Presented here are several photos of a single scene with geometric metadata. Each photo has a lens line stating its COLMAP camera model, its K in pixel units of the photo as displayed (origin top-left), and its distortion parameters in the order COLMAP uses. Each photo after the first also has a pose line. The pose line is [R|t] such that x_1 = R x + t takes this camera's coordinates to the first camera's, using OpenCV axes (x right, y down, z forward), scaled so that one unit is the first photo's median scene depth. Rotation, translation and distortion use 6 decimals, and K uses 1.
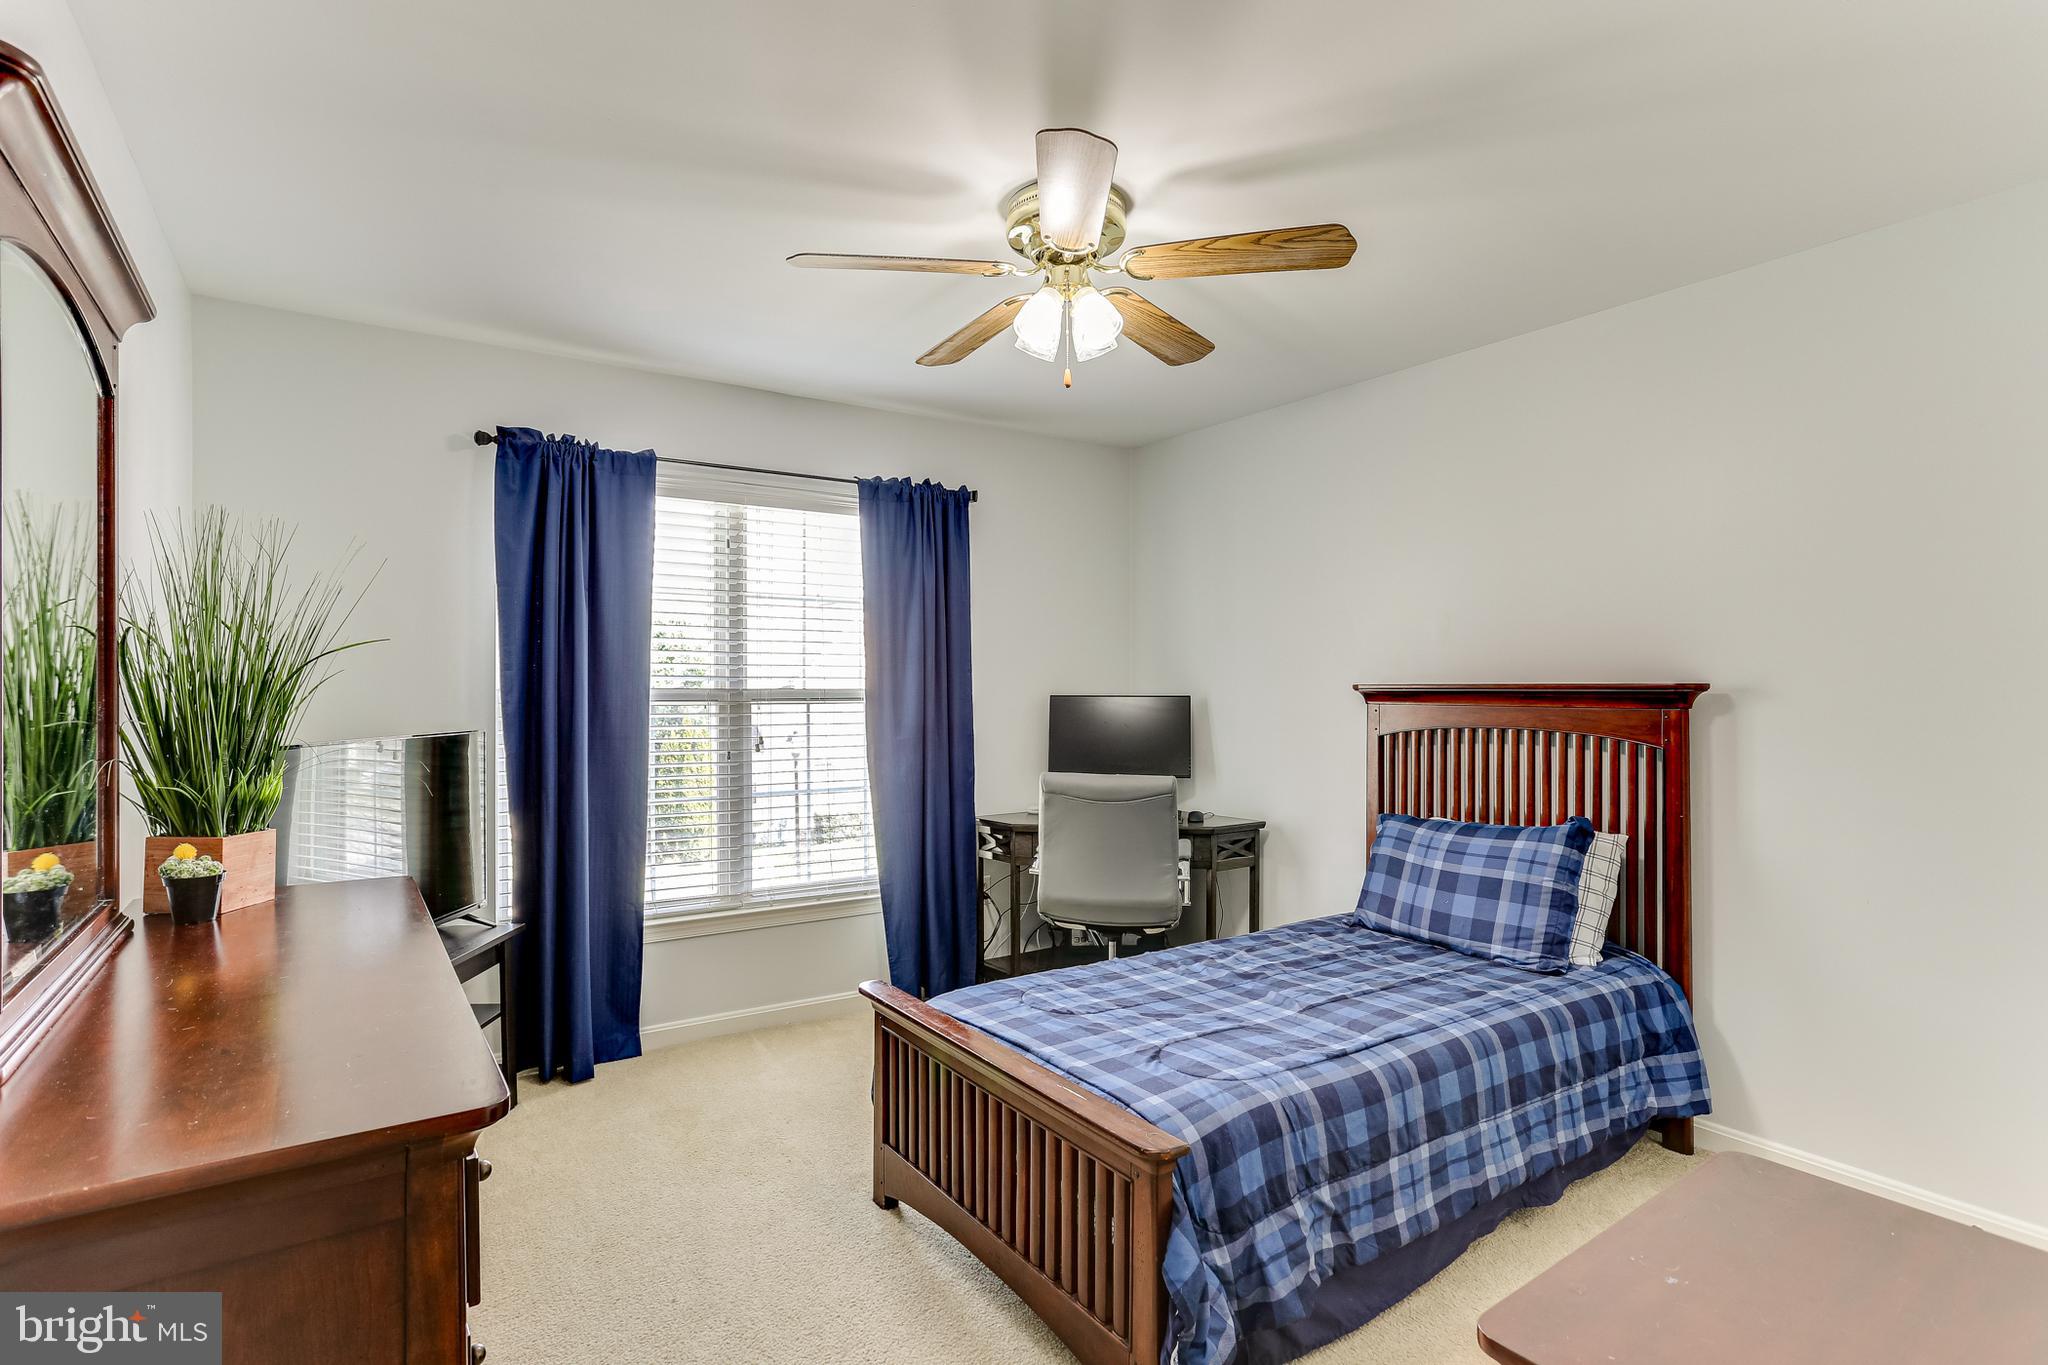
lens RADIAL K [[1001.6, 0, 1022.8], [0, 1001.6, 678.2], [0, 0, 1]] dist [-0.044368, 0.024949]
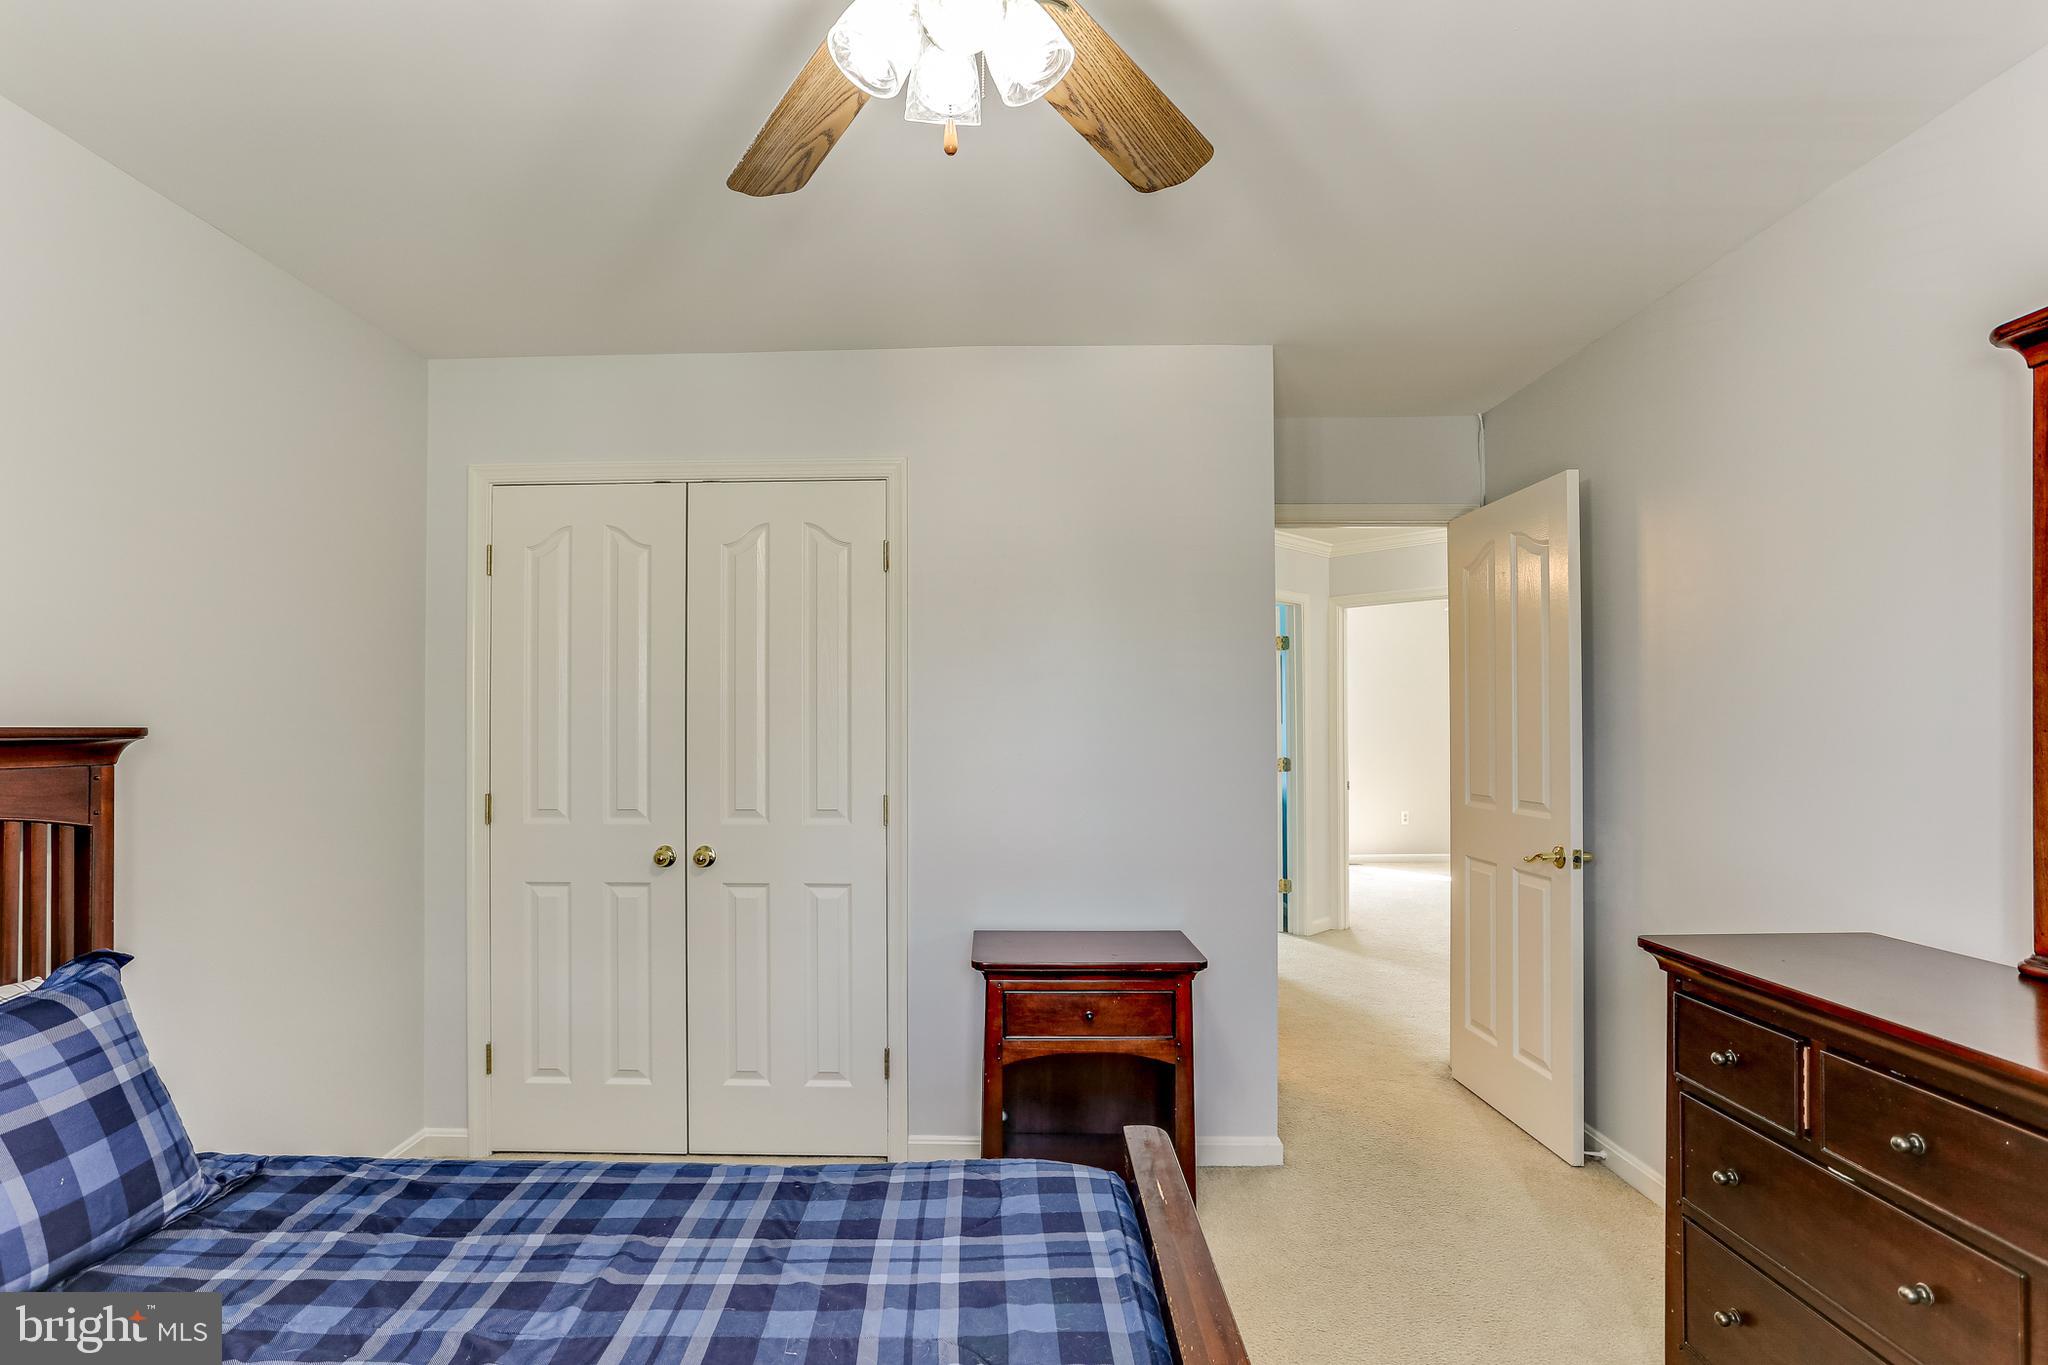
lens RADIAL K [[1001.6, 0, 1022.8], [0, 1001.6, 678.2], [0, 0, 1]] dist [-0.044368, 0.024949]
pose [[-0.803969, 0.034473, 0.593671, -0.252541], [-0.002468, 0.998116, -0.061301, 0.011288], [-0.594666, -0.050749, -0.802370, 1.182535]]
